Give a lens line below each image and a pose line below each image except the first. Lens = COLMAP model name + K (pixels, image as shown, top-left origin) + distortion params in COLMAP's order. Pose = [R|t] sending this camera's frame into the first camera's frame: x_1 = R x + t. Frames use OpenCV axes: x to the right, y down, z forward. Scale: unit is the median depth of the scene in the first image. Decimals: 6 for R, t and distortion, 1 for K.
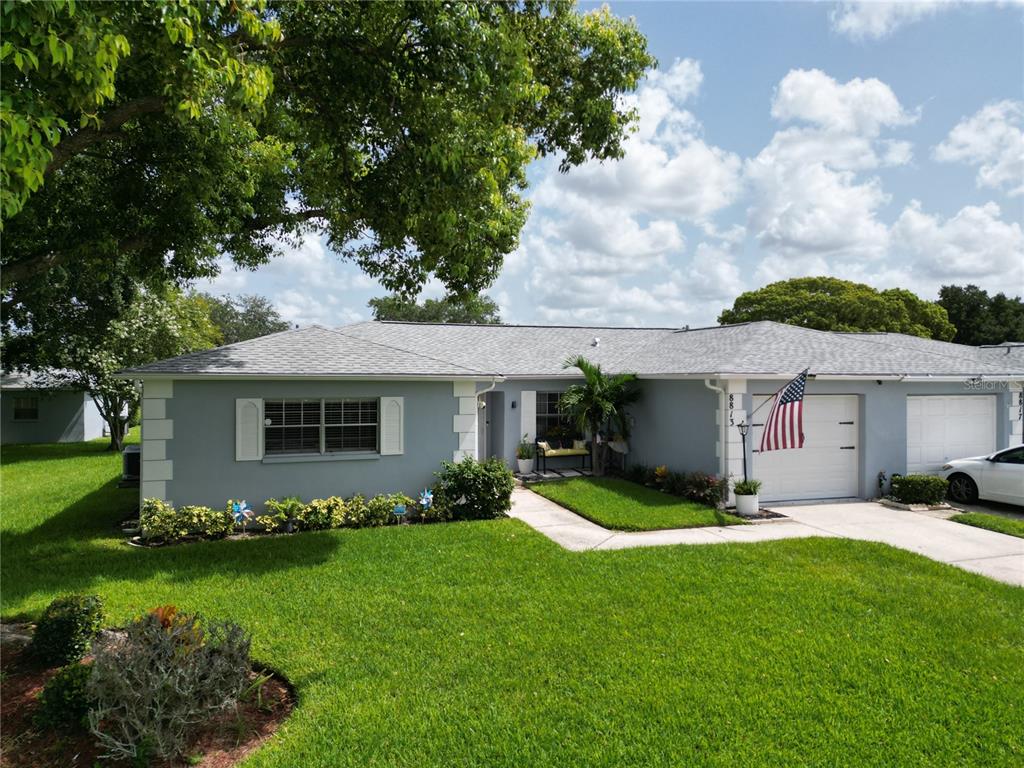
lens RADIAL K [[709.6, 0, 525.9], [0, 709.6, 383.3], [0, 0, 1]] dist [0.051378, -0.051753]
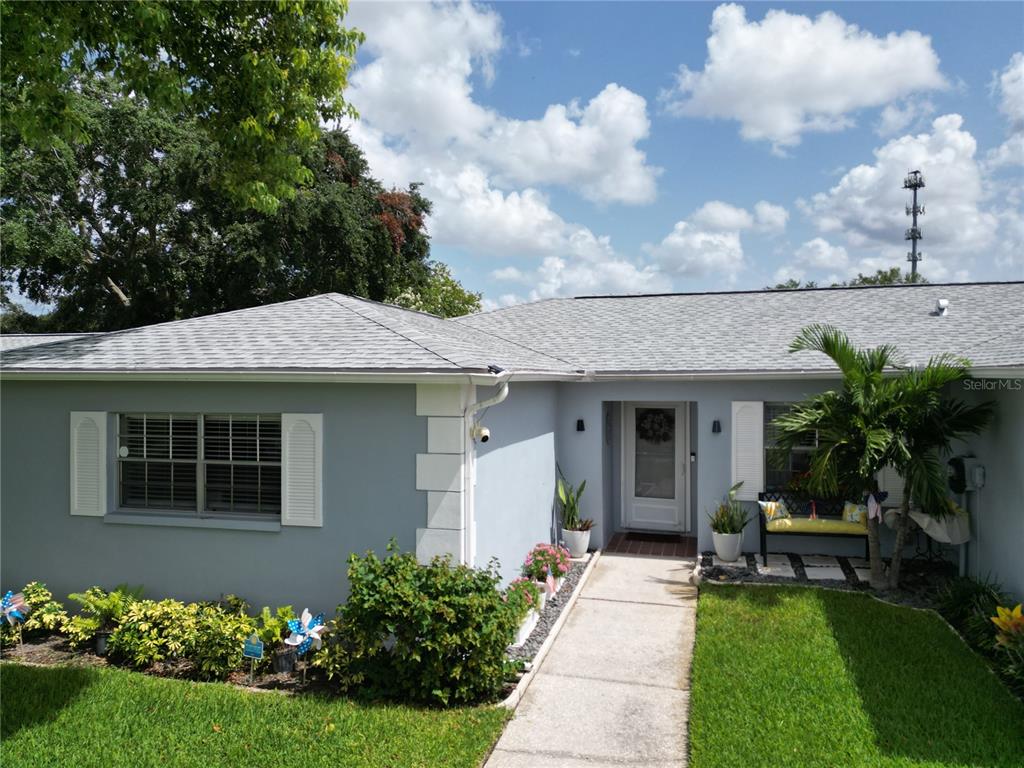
lens RADIAL K [[709.6, 0, 525.9], [0, 709.6, 383.3], [0, 0, 1]] dist [0.051378, -0.051753]
pose [[0.829033, 0.002401, -0.559194, 0.205040], [-0.003542, 0.999993, -0.000957, -0.002082], [0.559188, 0.002774, 0.829036, 0.583959]]
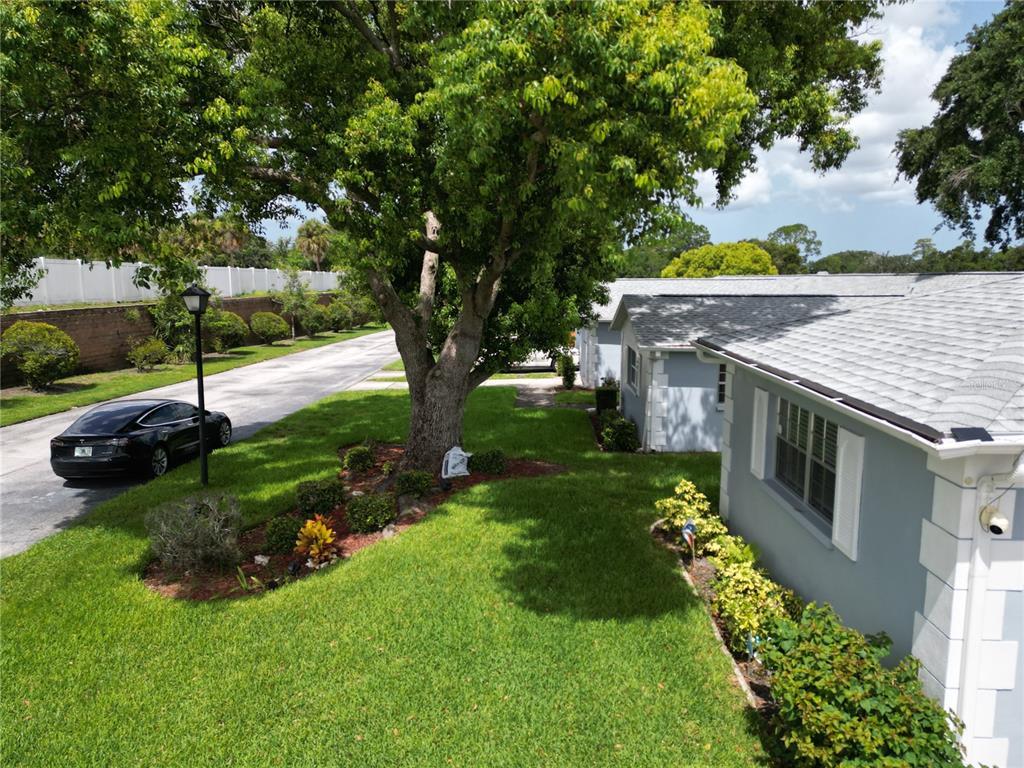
lens RADIAL K [[709.6, 0, 525.9], [0, 709.6, 383.3], [0, 0, 1]] dist [0.051378, -0.051753]
pose [[-0.350201, 0.136078, -0.926737, 0.274781], [-0.003896, 0.989171, 0.146718, -0.070181], [0.936667, 0.054991, -0.345878, 0.845815]]
